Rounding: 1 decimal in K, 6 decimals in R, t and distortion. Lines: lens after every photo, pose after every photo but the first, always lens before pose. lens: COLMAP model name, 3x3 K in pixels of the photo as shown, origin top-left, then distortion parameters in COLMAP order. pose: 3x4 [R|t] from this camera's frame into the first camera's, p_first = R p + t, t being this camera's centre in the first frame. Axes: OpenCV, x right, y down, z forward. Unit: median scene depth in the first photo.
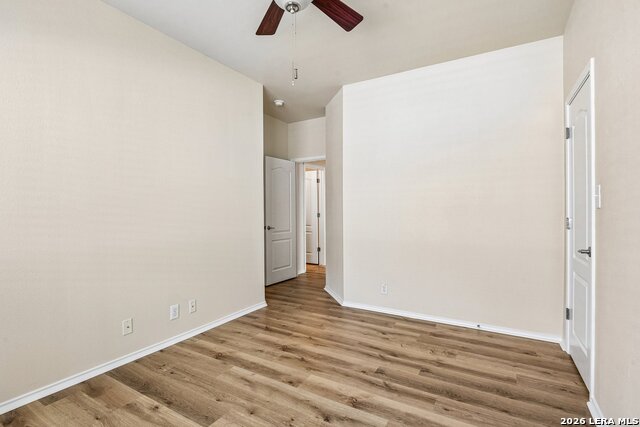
lens RADIAL K [[310.4, 0, 320.9], [0, 310.4, 212.0], [0, 0, 1]] dist [-0.000488, -0.006387]
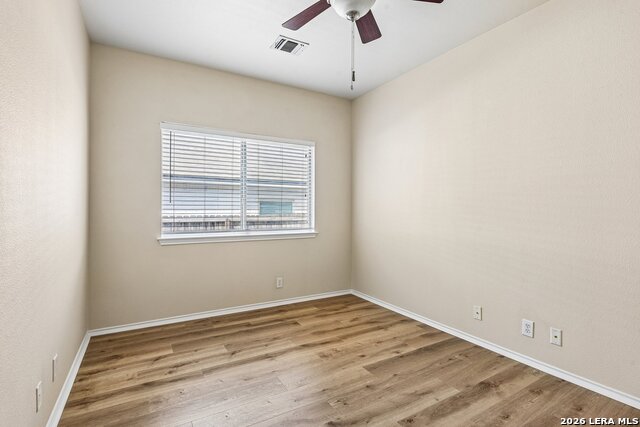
lens RADIAL K [[310.4, 0, 319.8], [0, 310.4, 208.4], [0, 0, 1]] dist [-0.000488, -0.006387]
pose [[-0.496913, 0.004333, -0.867789, 0.693578], [-0.003867, 0.999967, 0.007207, -0.023241], [0.867792, 0.006937, -0.496880, 1.119507]]
